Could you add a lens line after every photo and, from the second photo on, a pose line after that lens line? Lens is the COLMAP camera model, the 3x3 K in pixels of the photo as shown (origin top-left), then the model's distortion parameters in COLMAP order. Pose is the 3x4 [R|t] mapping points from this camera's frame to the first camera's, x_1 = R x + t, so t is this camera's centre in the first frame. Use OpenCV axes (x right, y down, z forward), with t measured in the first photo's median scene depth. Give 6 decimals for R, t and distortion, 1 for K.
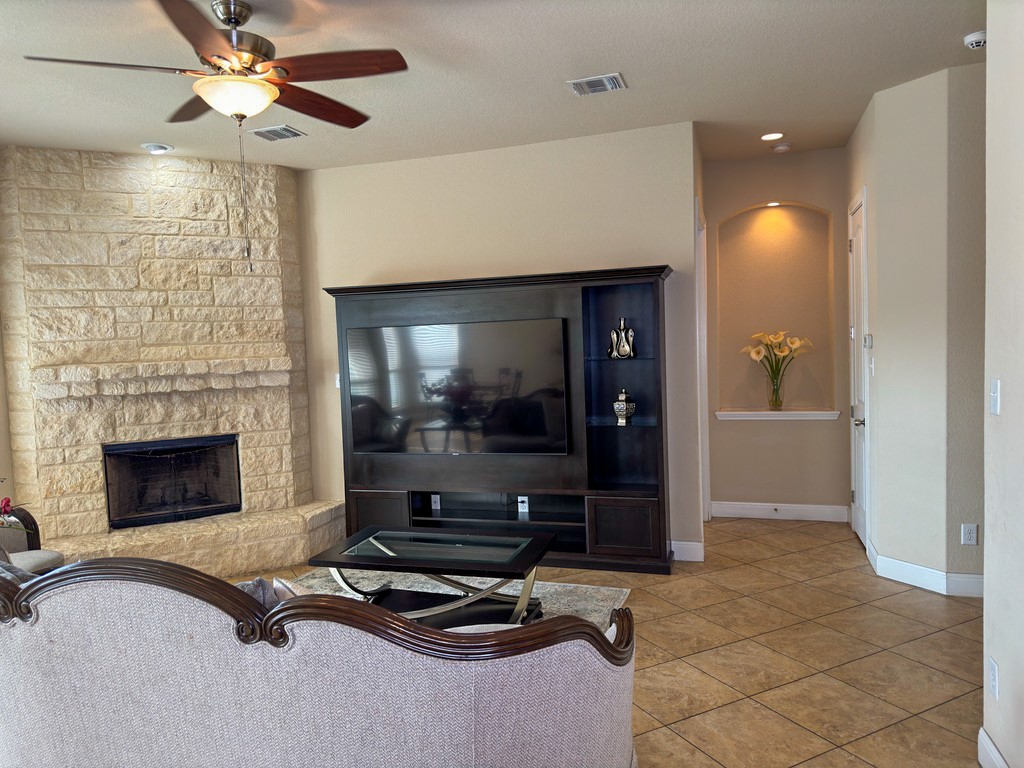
lens RADIAL K [[716.5, 0, 512.1], [0, 716.5, 383.5], [0, 0, 1]] dist [0.026089, -0.005215]
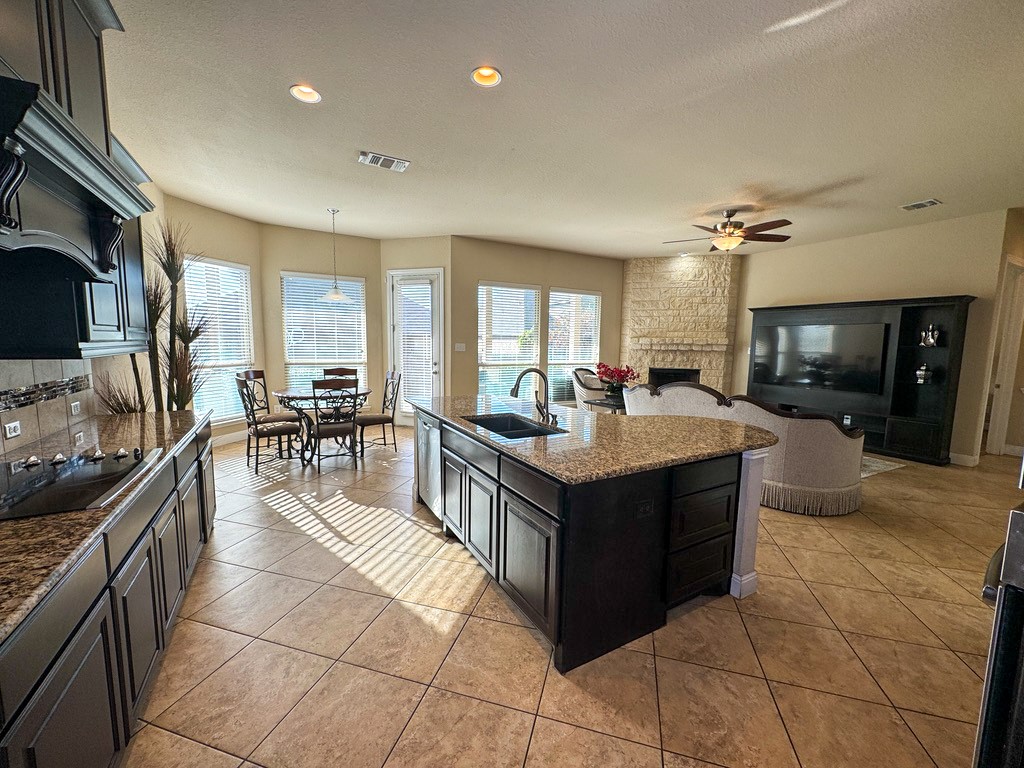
lens RADIAL K [[414.1, 0, 514.2], [0, 414.1, 383.6], [0, 0, 1]] dist [0.004423, 0.001351]
pose [[0.732991, 0.118305, -0.669871, 0.101175], [-0.081068, 0.992935, 0.086655, 0.049418], [0.675390, -0.009212, 0.737403, -0.469345]]
